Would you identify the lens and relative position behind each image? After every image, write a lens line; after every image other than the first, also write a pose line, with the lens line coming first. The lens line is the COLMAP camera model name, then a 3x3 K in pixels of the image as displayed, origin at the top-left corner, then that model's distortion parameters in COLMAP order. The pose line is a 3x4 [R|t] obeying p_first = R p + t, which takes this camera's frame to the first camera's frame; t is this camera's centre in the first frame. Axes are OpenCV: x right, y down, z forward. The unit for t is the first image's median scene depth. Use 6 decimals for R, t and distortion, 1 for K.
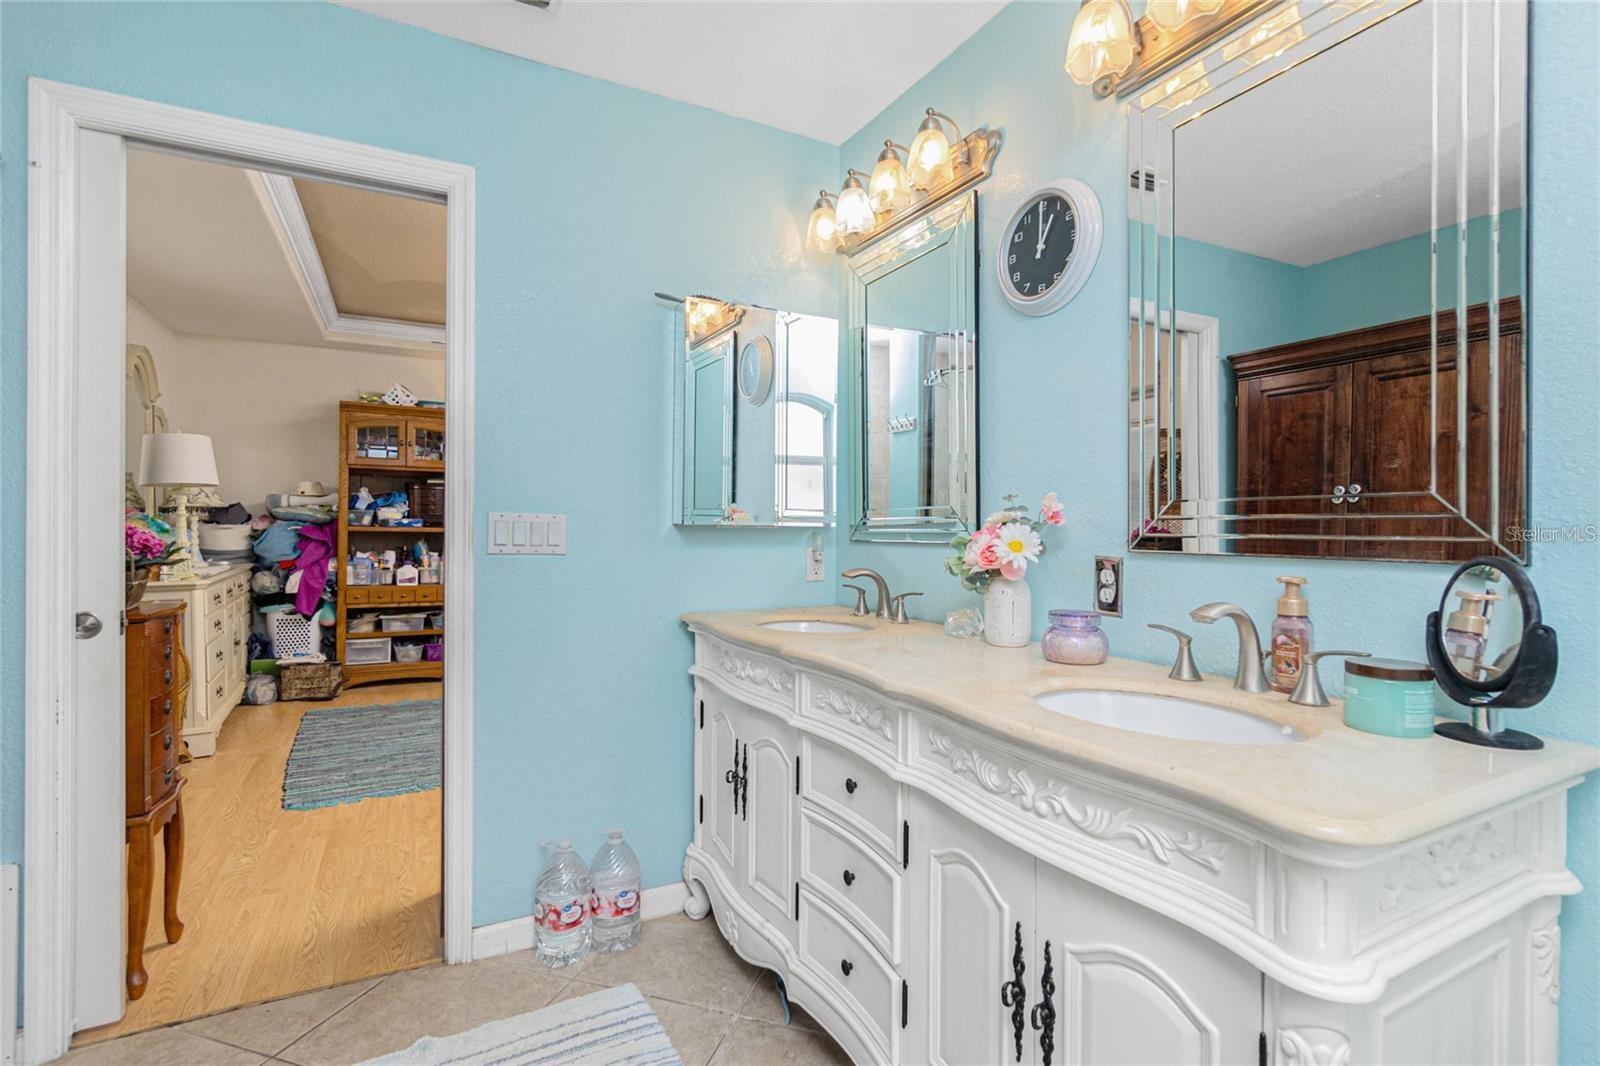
lens RADIAL K [[739.2, 0, 800.0], [0, 739.2, 533.0], [0, 0, 1]] dist [-0.017411, -0.000071]
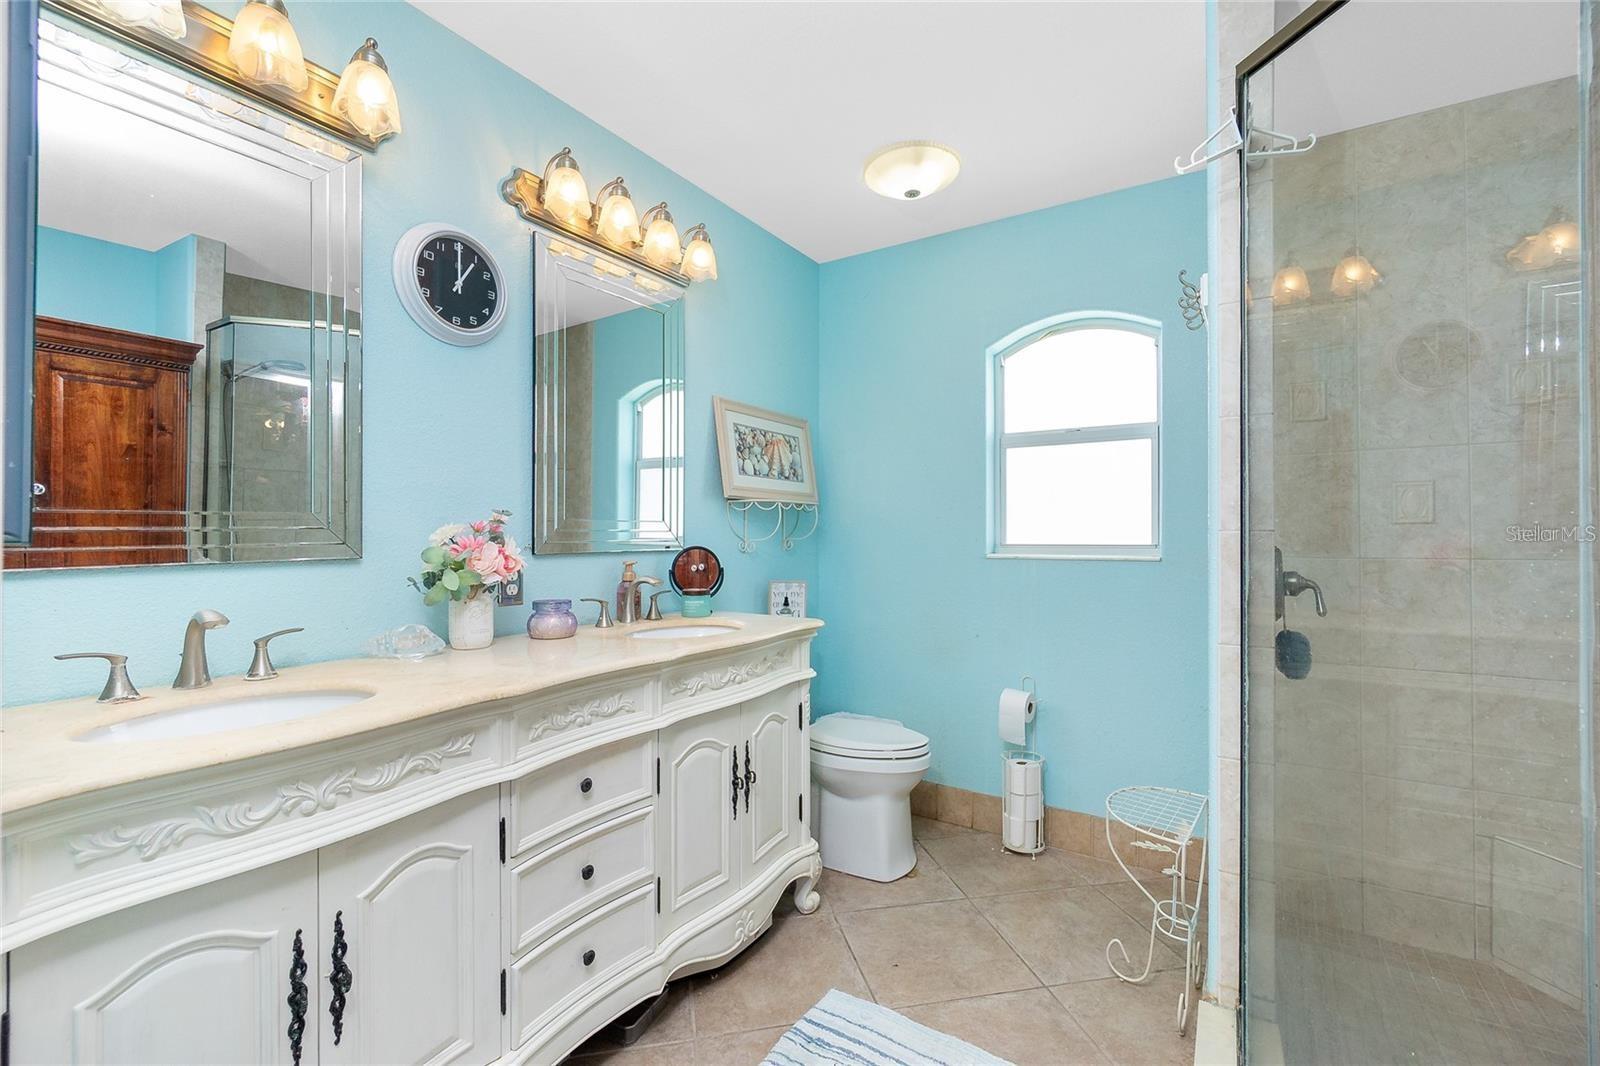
lens RADIAL K [[690.2, 0, 791.5], [0, 690.2, 535.7], [0, 0, 1]] dist [-0.003008, 0.000465]
pose [[-0.488500, -0.014264, 0.872448, -0.860452], [-0.000264, 0.999869, 0.016200, -0.029723], [-0.872564, 0.007684, -0.488439, 1.125840]]
